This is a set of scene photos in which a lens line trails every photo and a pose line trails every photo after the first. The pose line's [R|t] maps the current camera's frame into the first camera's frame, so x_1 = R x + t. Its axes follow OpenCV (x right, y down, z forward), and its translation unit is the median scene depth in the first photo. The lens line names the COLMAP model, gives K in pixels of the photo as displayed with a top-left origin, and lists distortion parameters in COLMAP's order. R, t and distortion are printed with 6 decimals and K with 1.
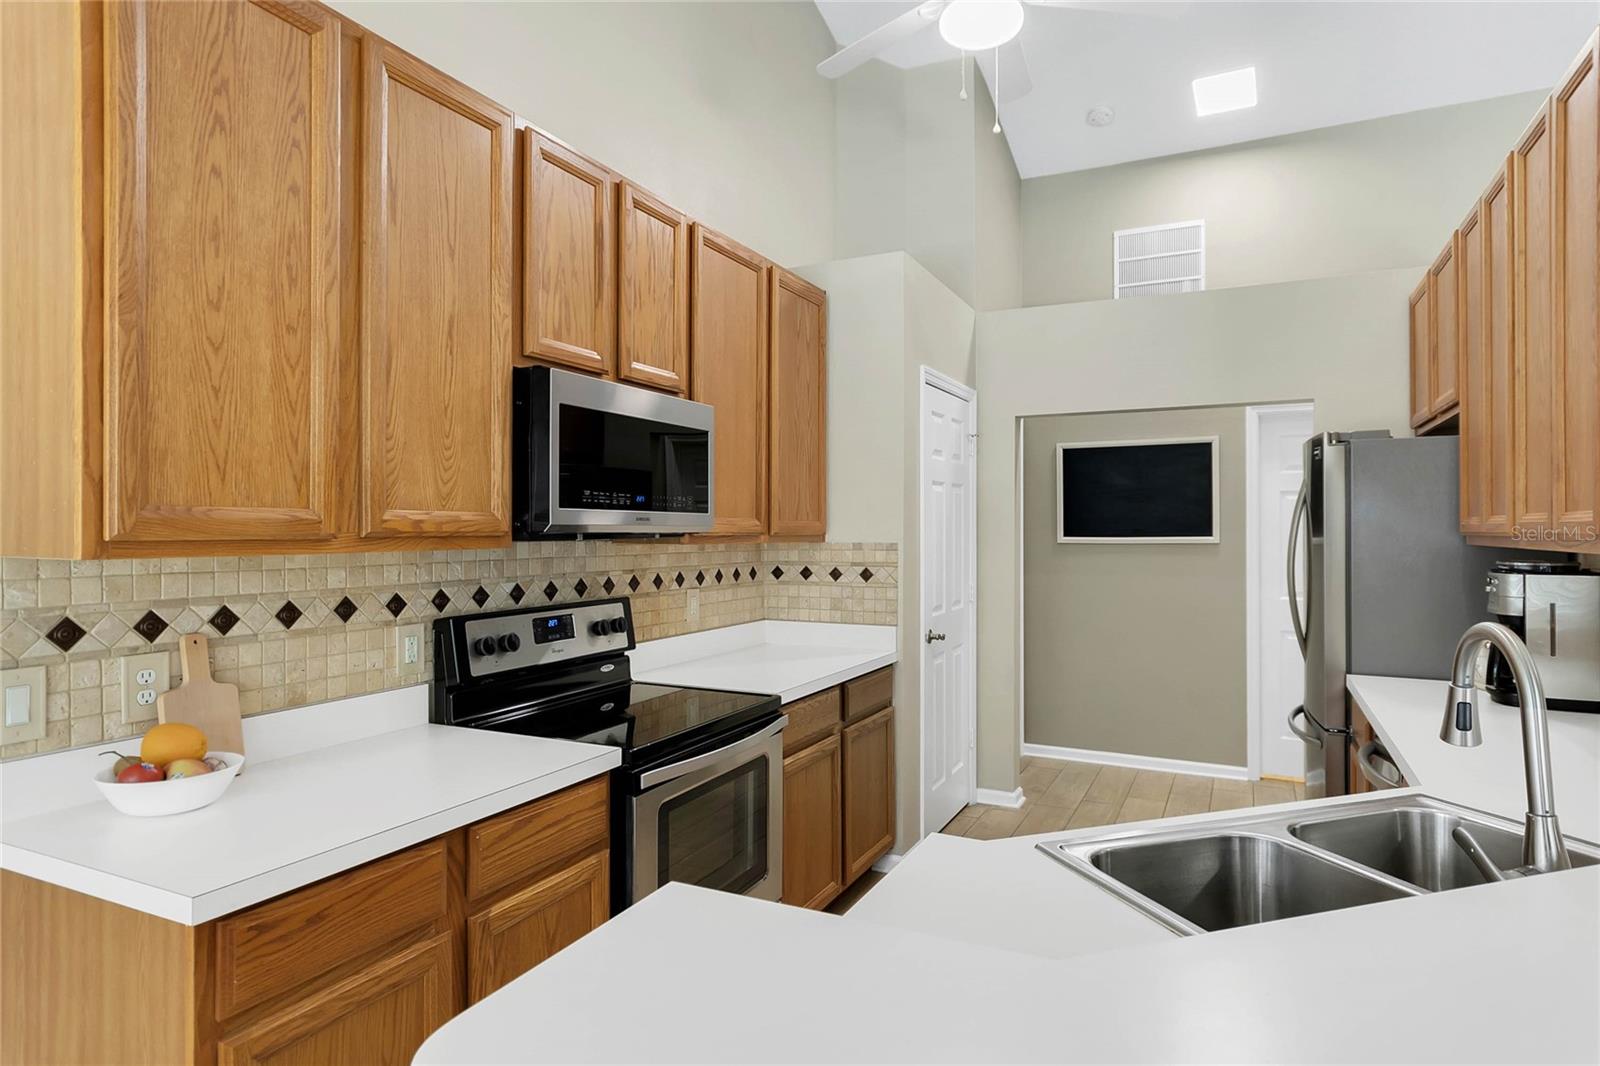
lens RADIAL K [[914.4, 0, 813.6], [0, 914.4, 521.6], [0, 0, 1]] dist [0.000217, -0.001291]
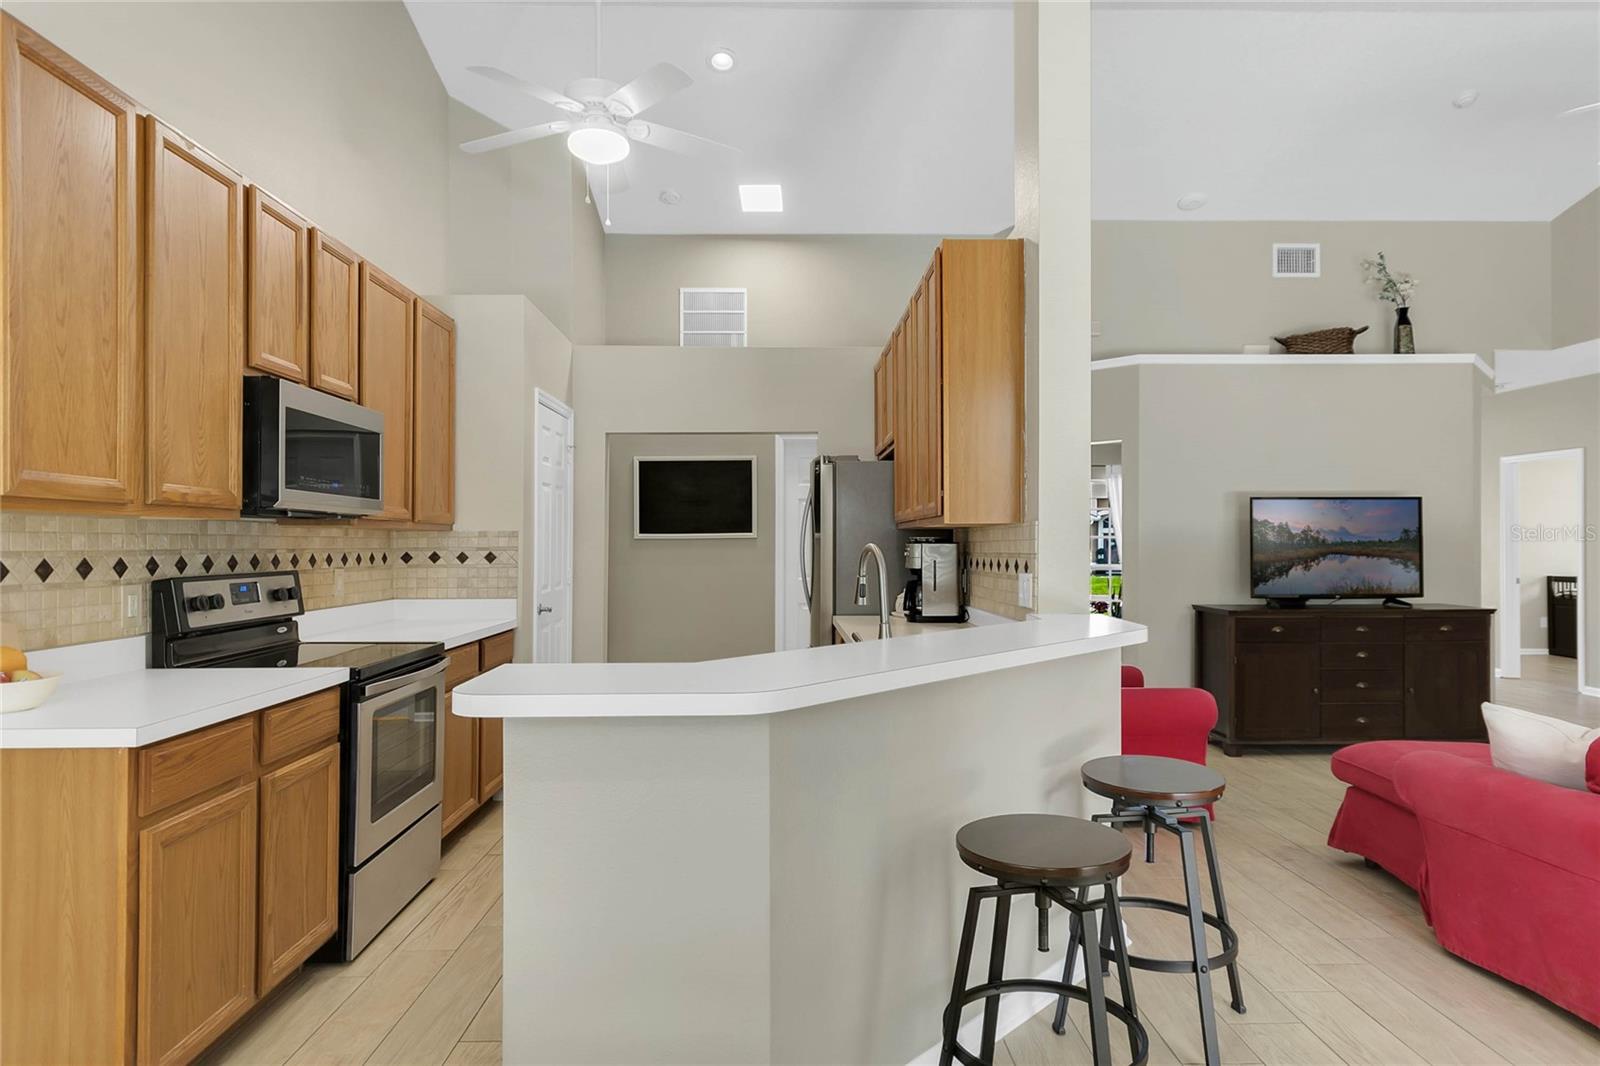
lens RADIAL K [[914.4, 0, 807.9], [0, 914.4, 535.3], [0, 0, 1]] dist [0.000217, -0.001291]
pose [[0.889855, 0.001821, 0.456240, -0.181078], [-0.001552, 0.999998, -0.000966, 0.043583], [-0.456241, 0.000152, 0.889856, -0.407646]]
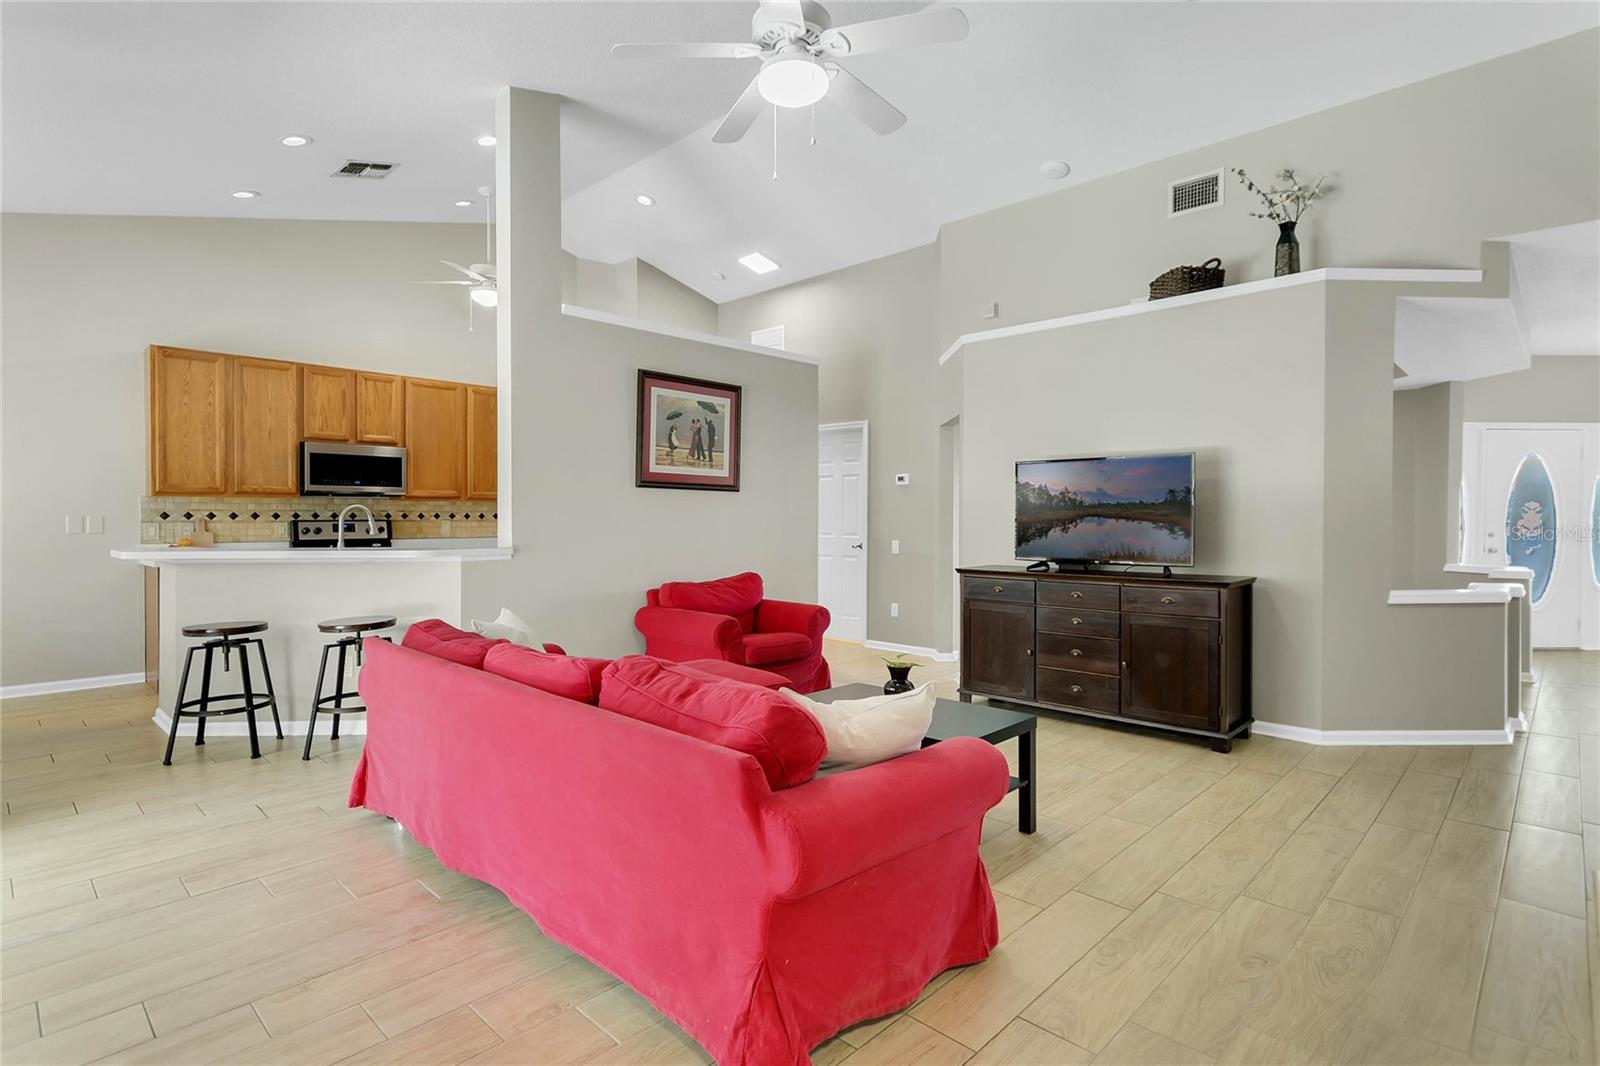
lens RADIAL K [[797.8, 0, 795.9], [0, 797.8, 515.7], [0, 0, 1]] dist [0.002325, -0.000128]
pose [[0.954029, -0.001258, -0.299712, 1.892876], [0.003800, 0.999962, 0.007900, 0.066646], [0.299691, -0.008676, 0.953997, -1.007274]]
